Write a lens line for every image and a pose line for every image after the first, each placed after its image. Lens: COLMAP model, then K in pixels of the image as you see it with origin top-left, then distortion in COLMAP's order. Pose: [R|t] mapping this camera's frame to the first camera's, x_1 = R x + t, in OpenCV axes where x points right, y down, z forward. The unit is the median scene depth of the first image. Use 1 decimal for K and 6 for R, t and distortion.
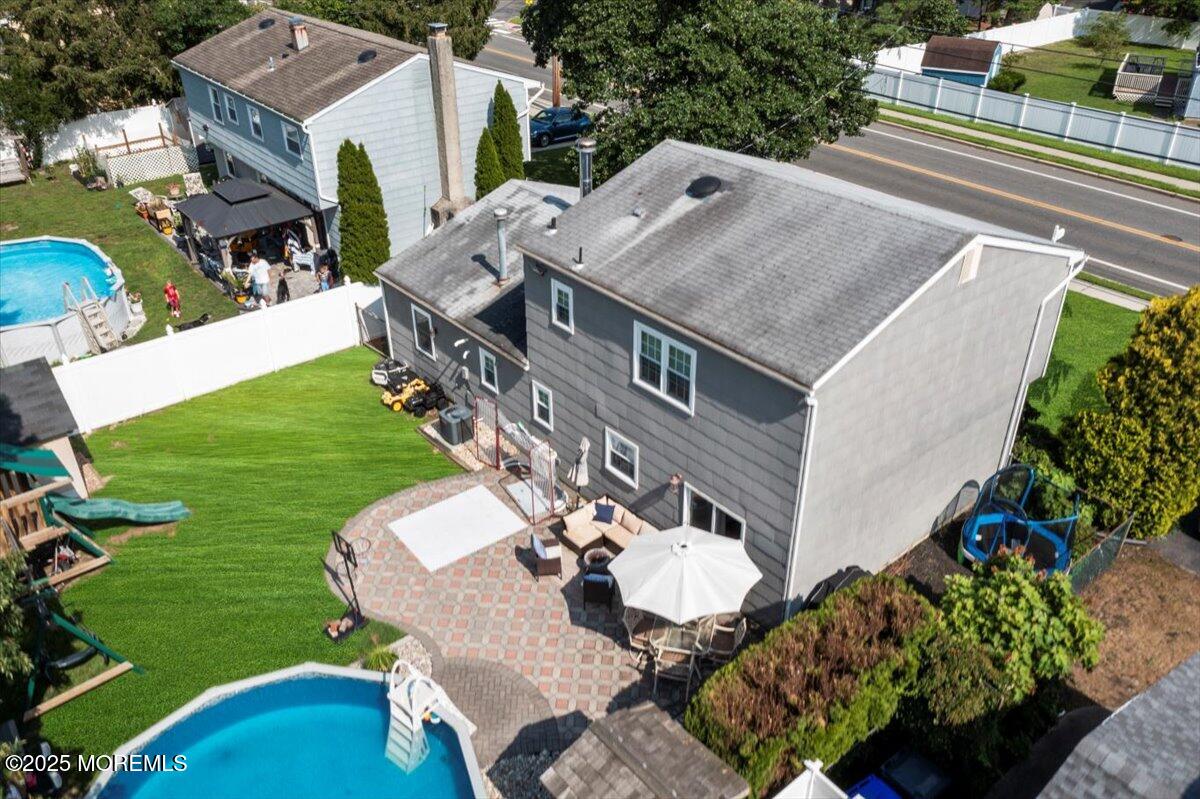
lens RADIAL K [[949.3, 0, 600.0], [0, 949.3, 399.5], [0, 0, 1]] dist [0.004701, 0.000040]
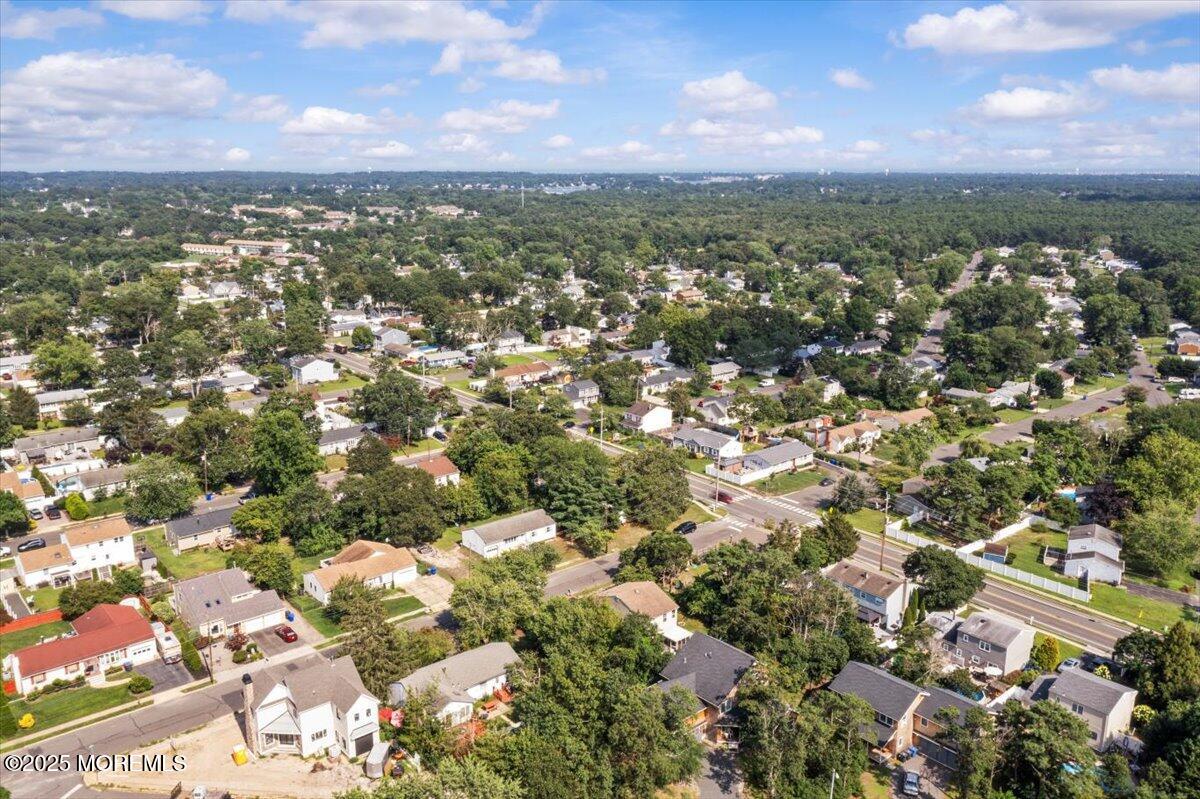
lens RADIAL K [[949.3, 0, 600.0], [0, 949.3, 399.5], [0, 0, 1]] dist [0.004701, 0.000040]
pose [[0.999925, 0.001459, 0.012163, -2.918408], [0.002211, 0.955083, -0.296332, 0.308523], [-0.012049, 0.296336, 0.955008, -6.440357]]
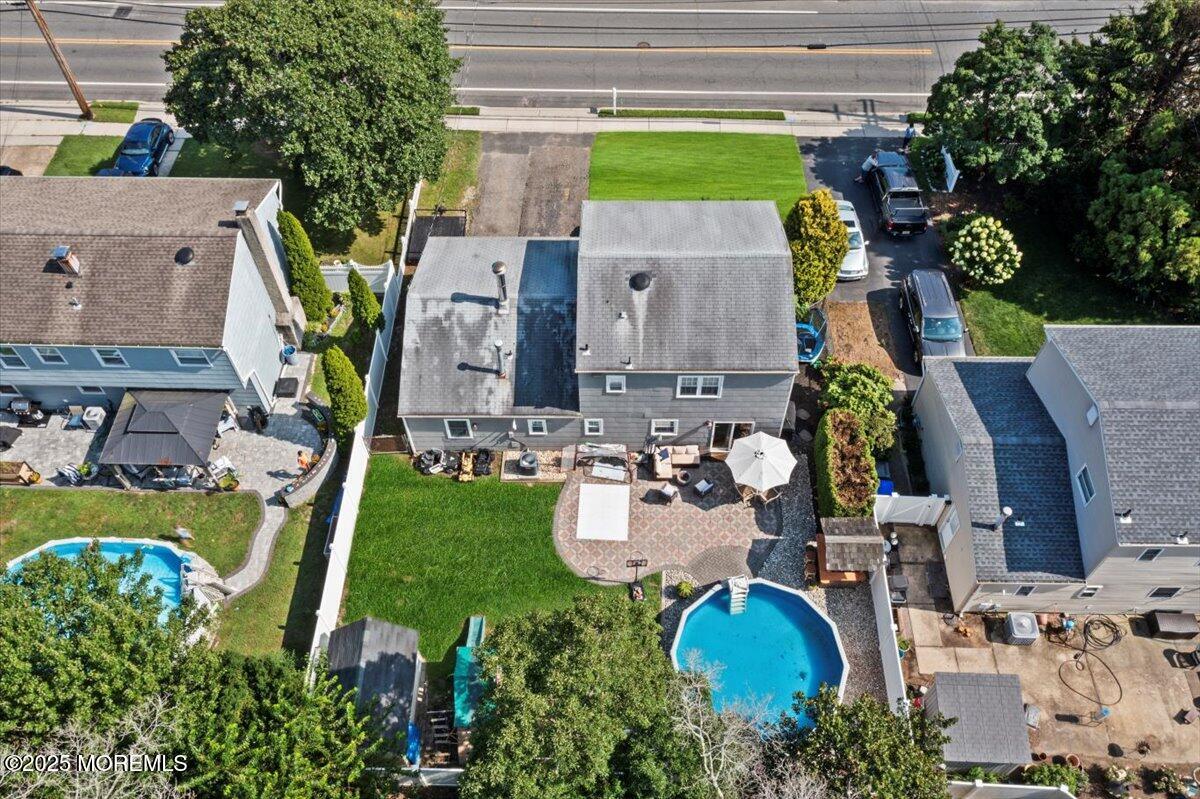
lens RADIAL K [[949.3, 0, 600.0], [0, 949.3, 399.5], [0, 0, 1]] dist [0.004701, 0.000040]
pose [[0.652894, -0.615770, 0.441087, -0.839126], [0.398560, 0.774481, 0.491252, -0.936699], [-0.644111, -0.144935, 0.751075, -0.302608]]
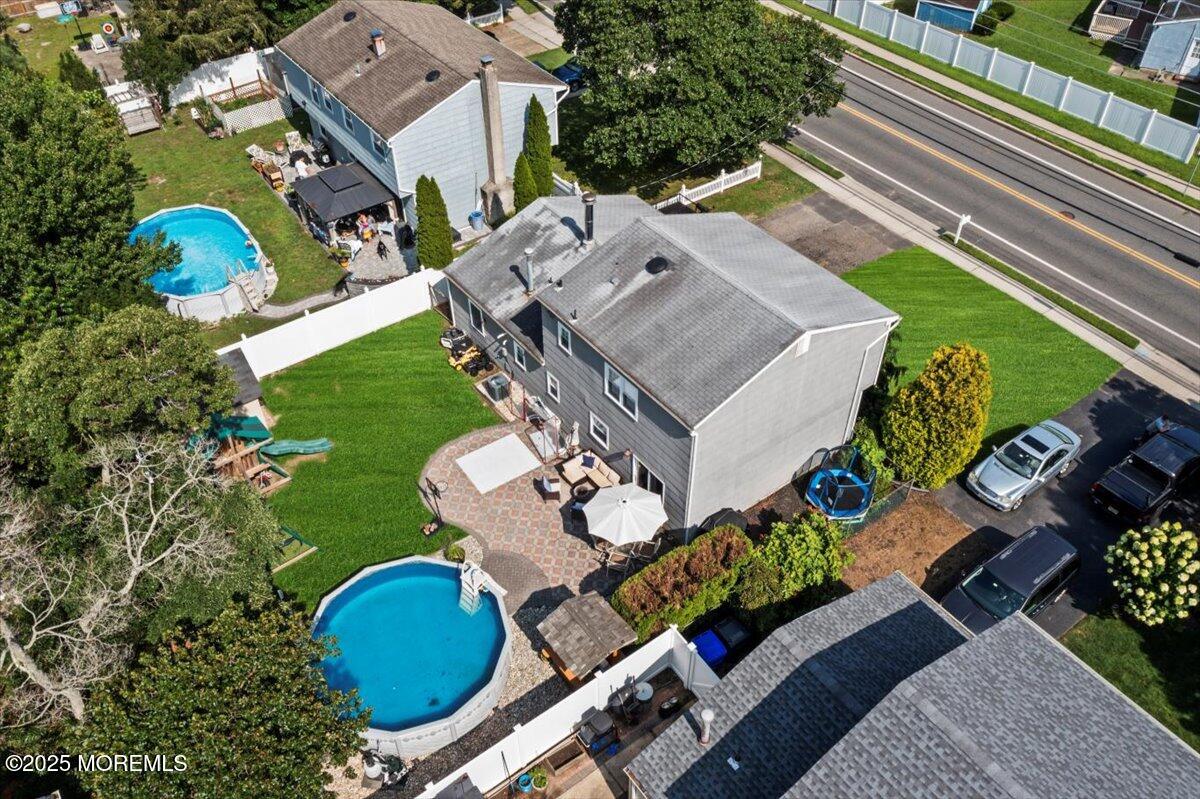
lens RADIAL K [[949.3, 0, 600.0], [0, 949.3, 399.5], [0, 0, 1]] dist [0.004701, 0.000040]
pose [[0.998418, 0.039055, -0.040458, 0.087025], [-0.029852, 0.977836, 0.207231, -0.324506], [0.047654, -0.205695, 0.977455, -0.569561]]
